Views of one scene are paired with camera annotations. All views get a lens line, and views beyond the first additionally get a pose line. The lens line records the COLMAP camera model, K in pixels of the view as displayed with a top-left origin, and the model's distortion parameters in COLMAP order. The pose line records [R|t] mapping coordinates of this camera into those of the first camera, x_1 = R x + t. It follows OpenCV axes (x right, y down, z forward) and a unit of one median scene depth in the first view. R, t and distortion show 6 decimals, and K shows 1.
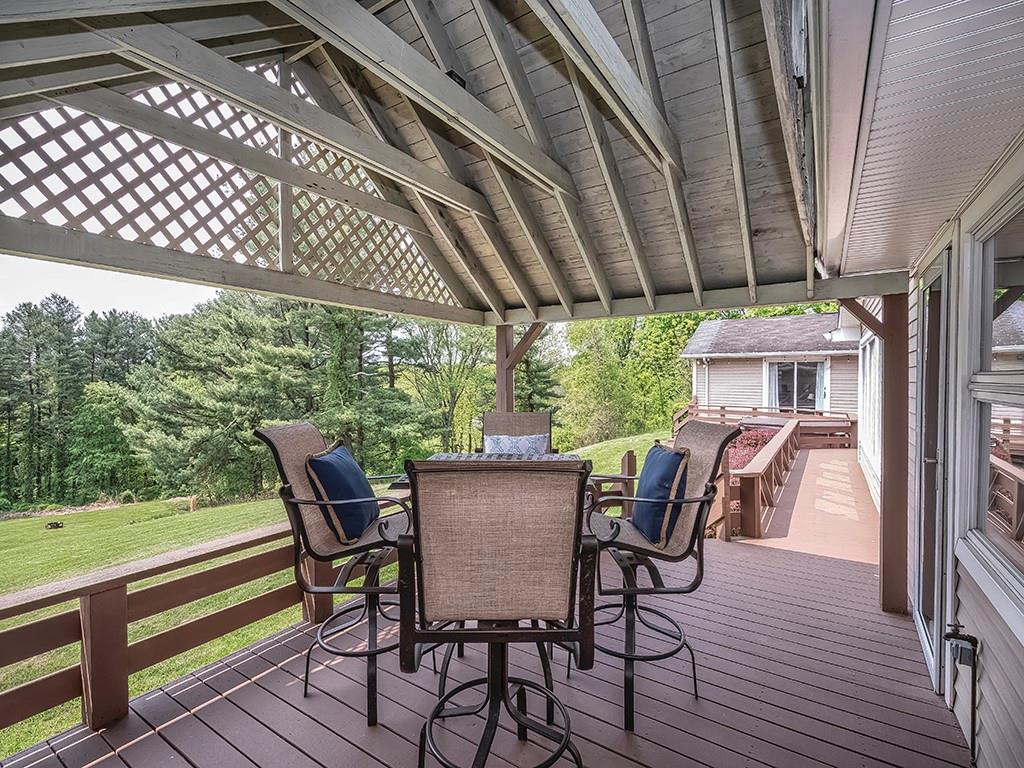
lens RADIAL K [[460.9, 0, 544.3], [0, 460.9, 388.5], [0, 0, 1]] dist [-0.000858, -0.000195]
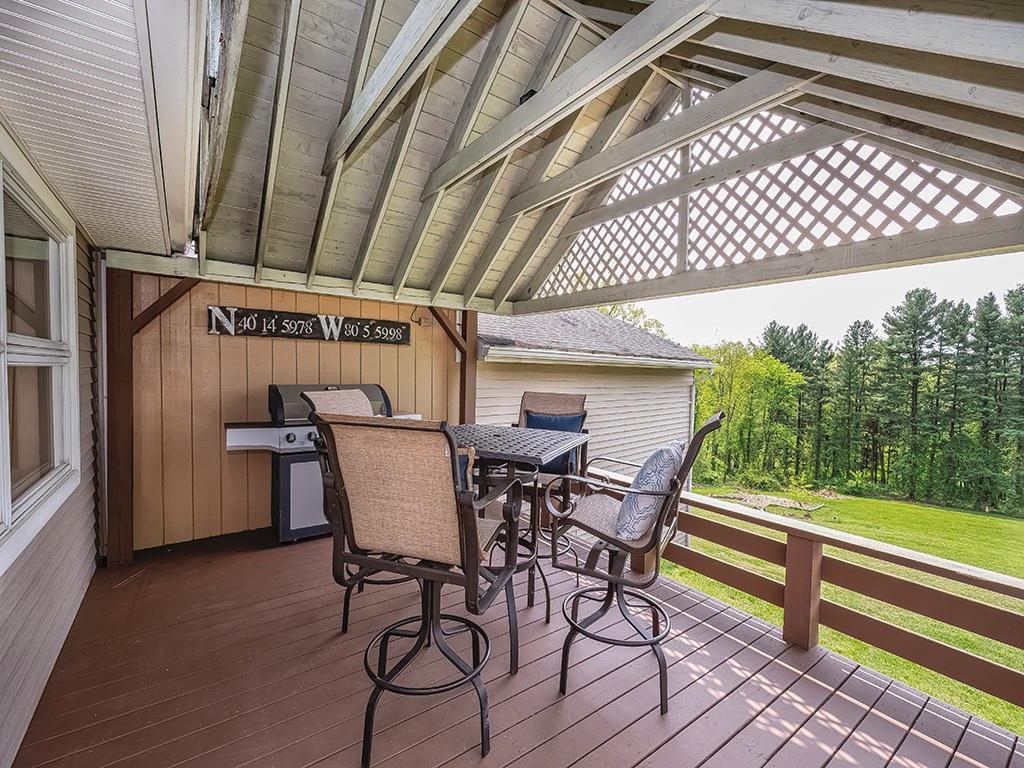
lens RADIAL K [[452.9, 0, 512.0], [0, 452.9, 384.0], [0, 0, 1]] dist [0.000119, 0.000005]
pose [[-0.387421, 0.030235, -0.921407, 0.504634], [-0.028272, 0.998602, 0.044655, -0.011331], [0.921469, 0.043351, -0.386025, 0.814384]]
